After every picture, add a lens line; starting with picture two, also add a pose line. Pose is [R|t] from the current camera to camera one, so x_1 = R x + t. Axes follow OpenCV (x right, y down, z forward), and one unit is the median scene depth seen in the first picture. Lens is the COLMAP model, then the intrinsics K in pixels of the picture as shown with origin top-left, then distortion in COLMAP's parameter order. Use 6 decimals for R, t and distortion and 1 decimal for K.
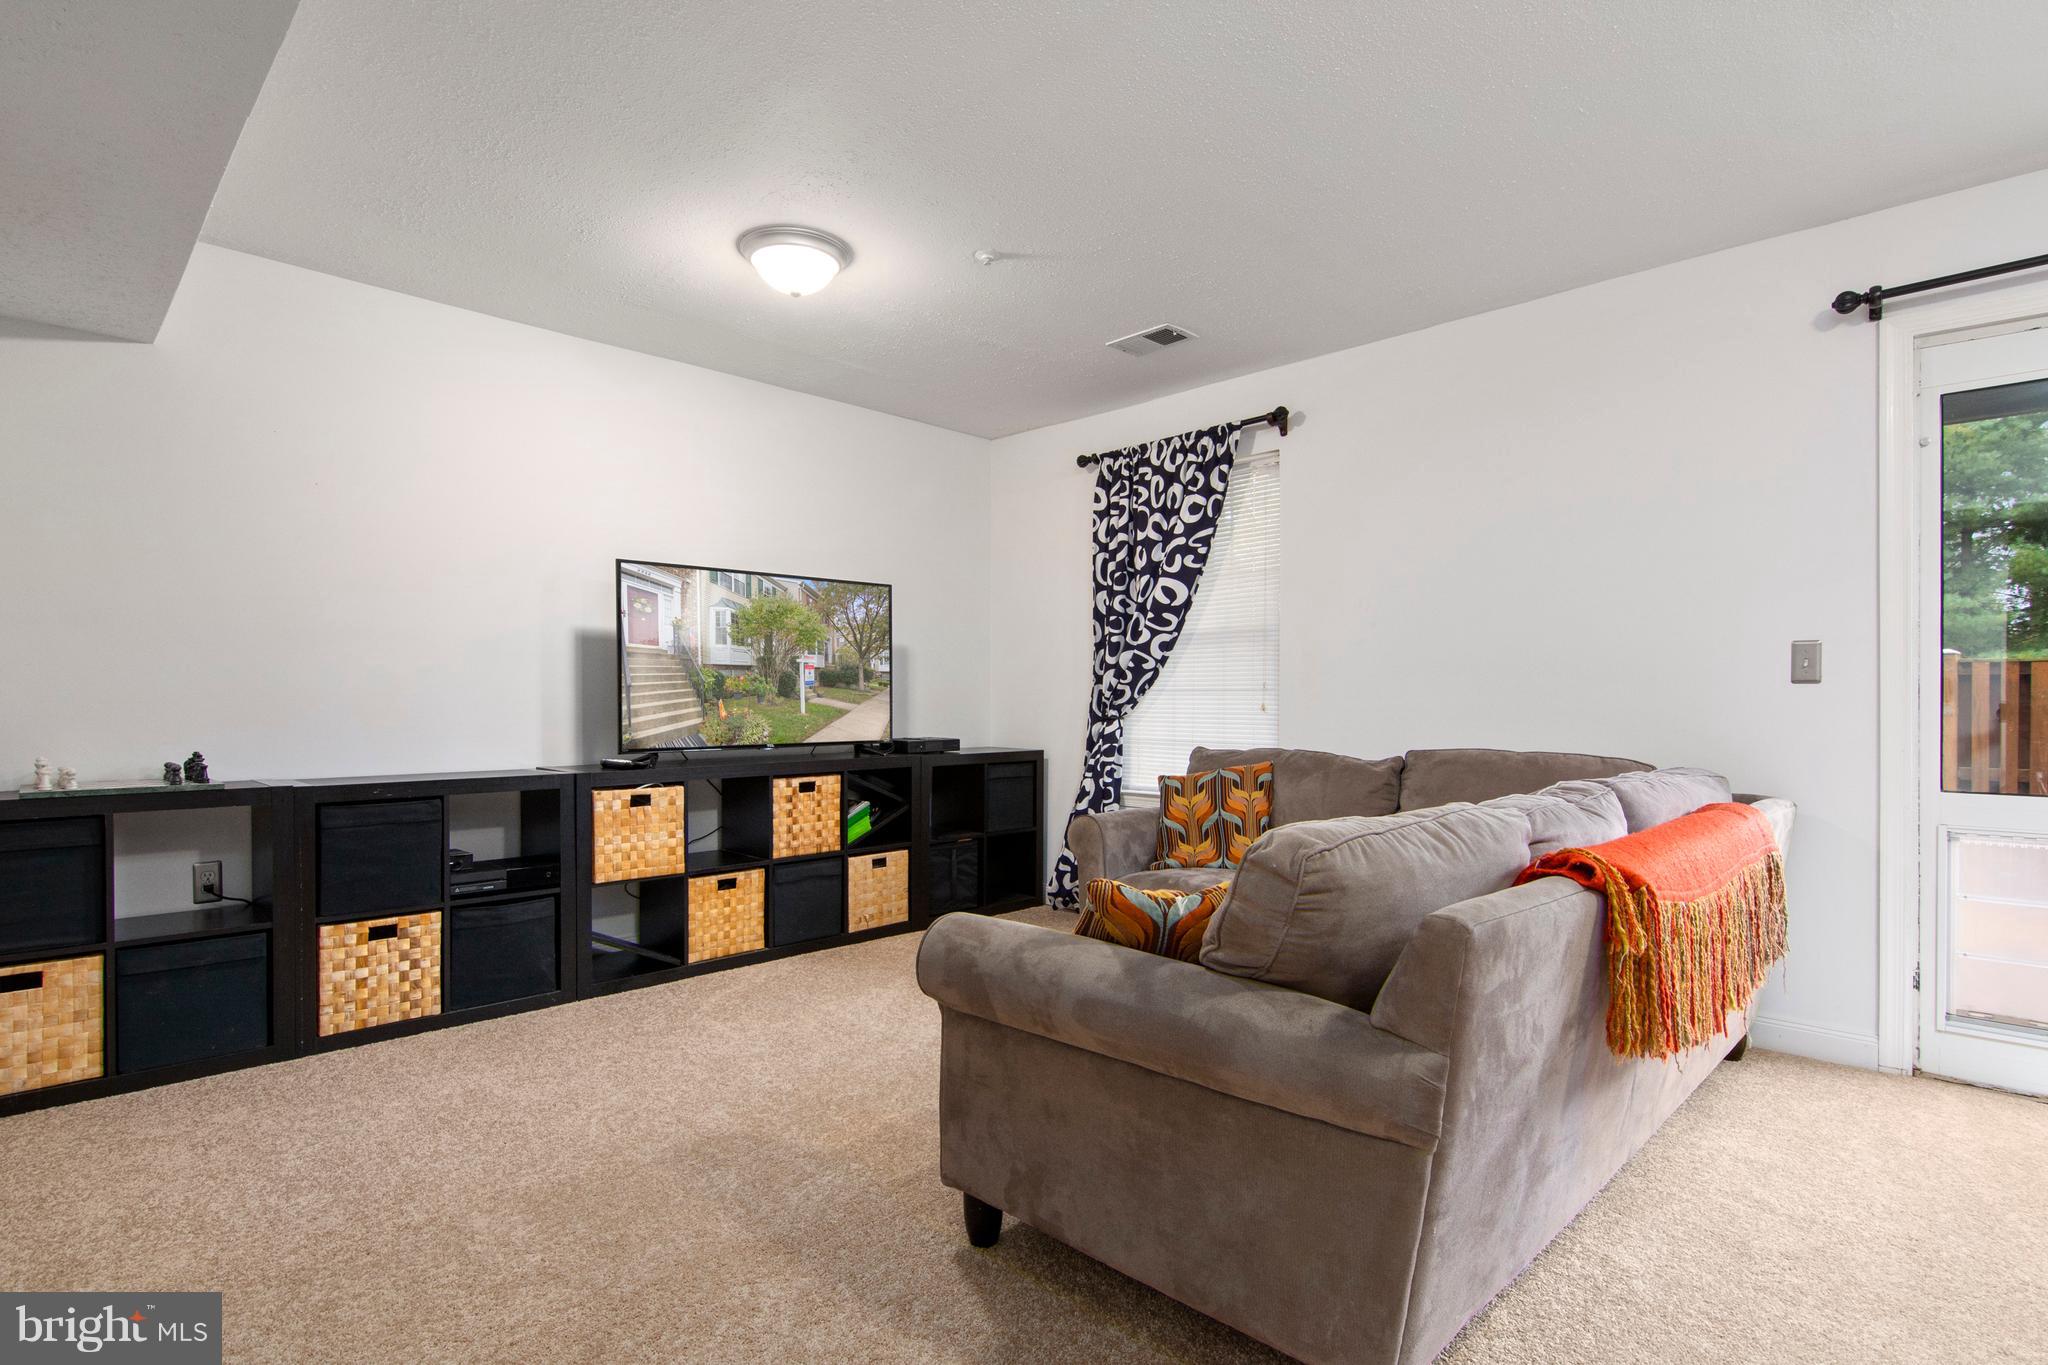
lens RADIAL K [[1025.5, 0, 1021.1], [0, 1025.5, 714.1], [0, 0, 1]] dist [0.000828, -0.000208]
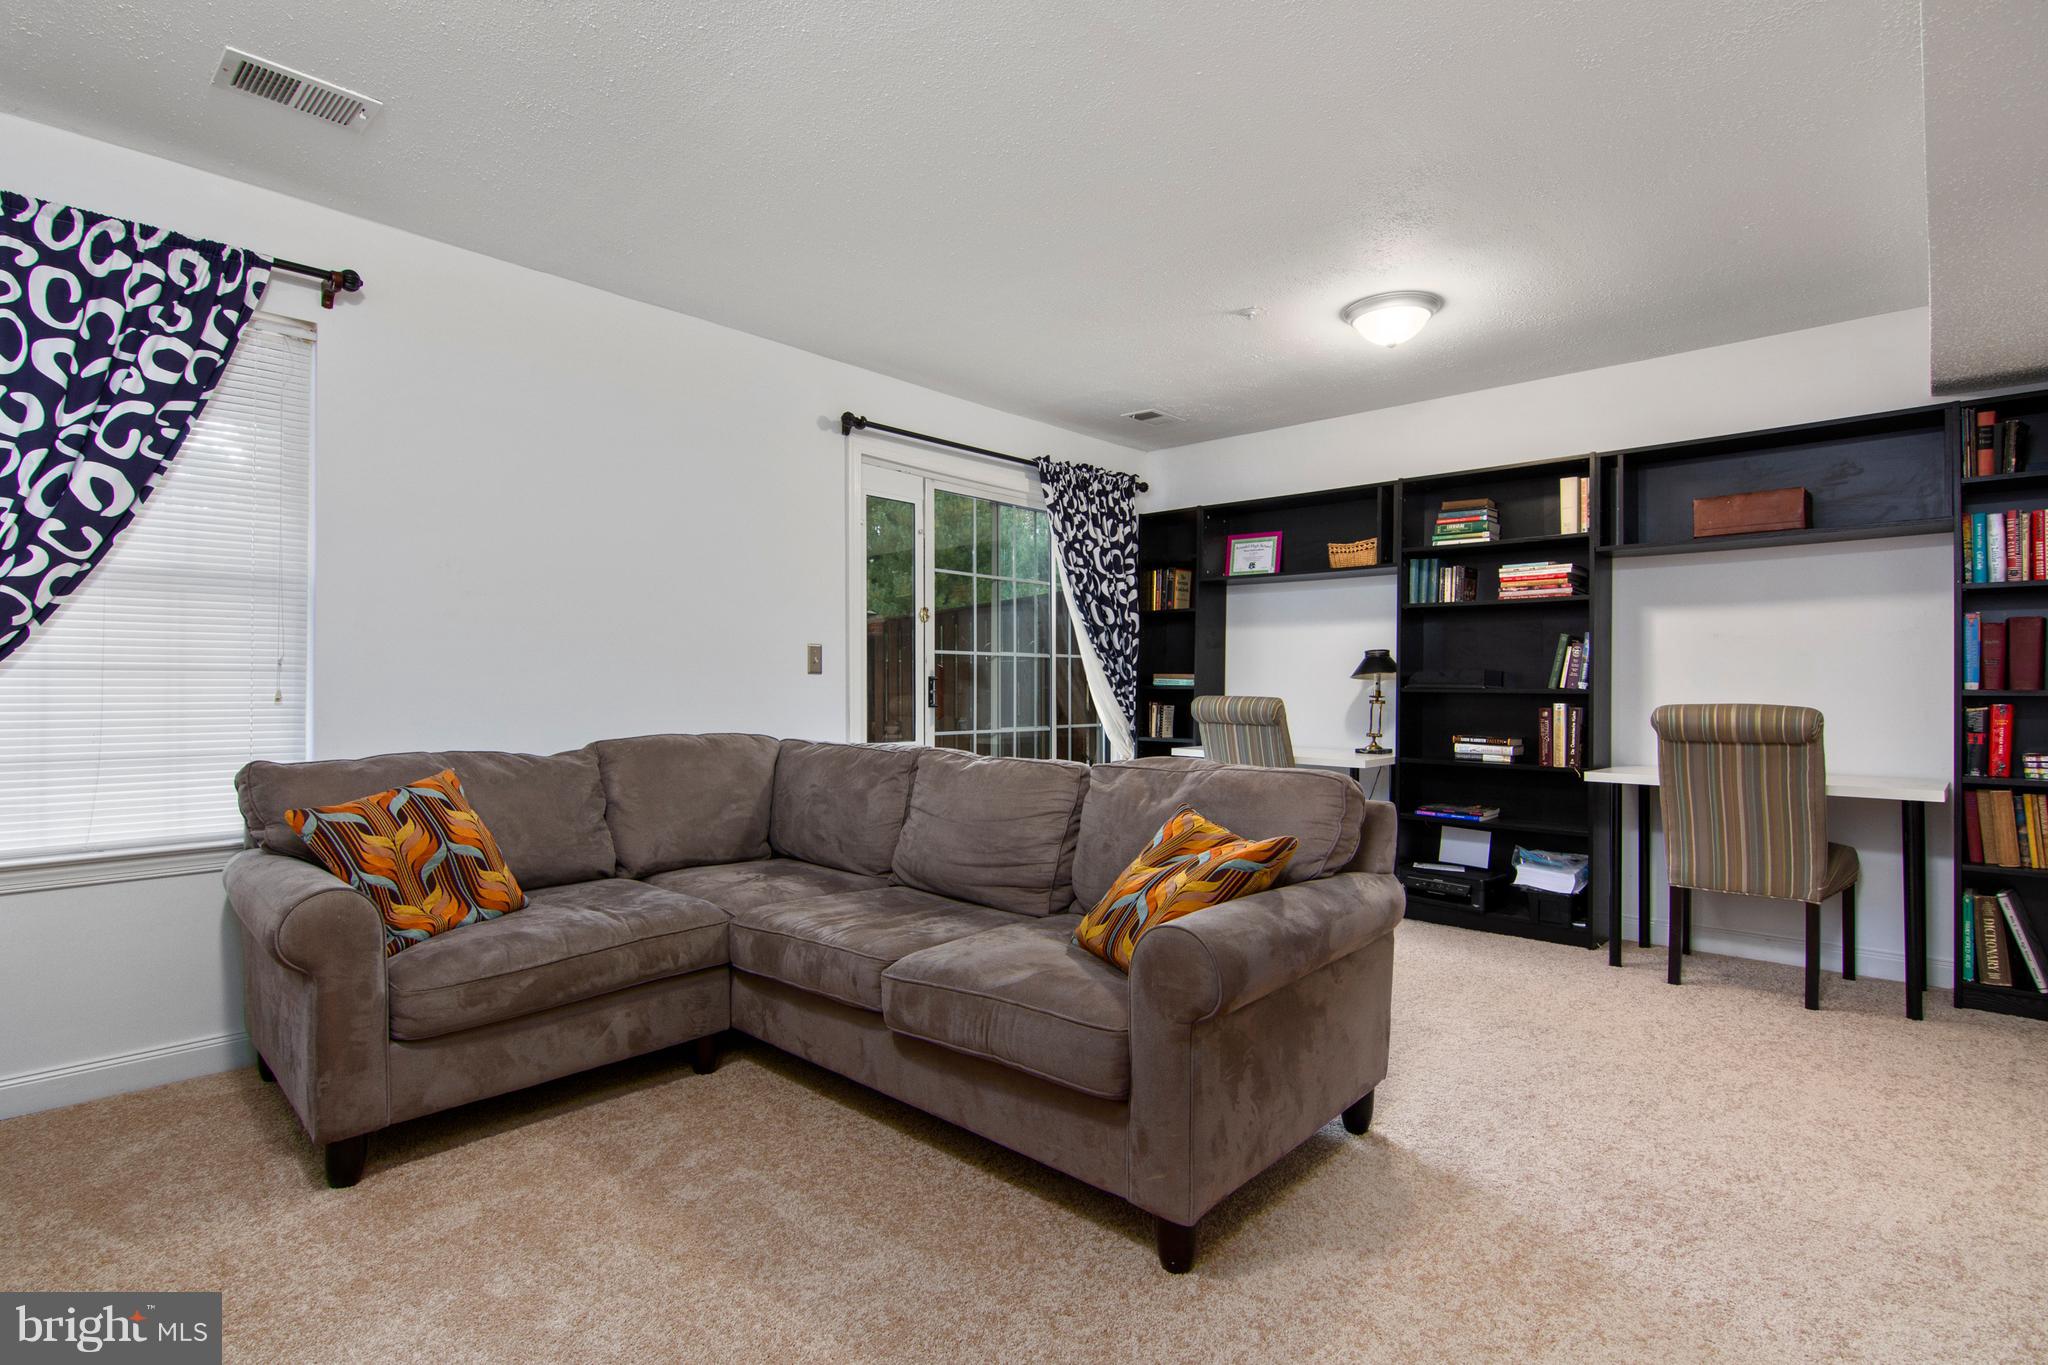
lens RADIAL K [[994.6, 0, 1024.0], [0, 994.6, 682.5], [0, 0, 1]] dist [-0.003090, -0.001013]
pose [[-0.037647, 0.003808, 0.999284, -0.417307], [0.009796, 0.999946, -0.003441, -0.008217], [-0.999243, 0.009659, -0.037682, 0.528241]]
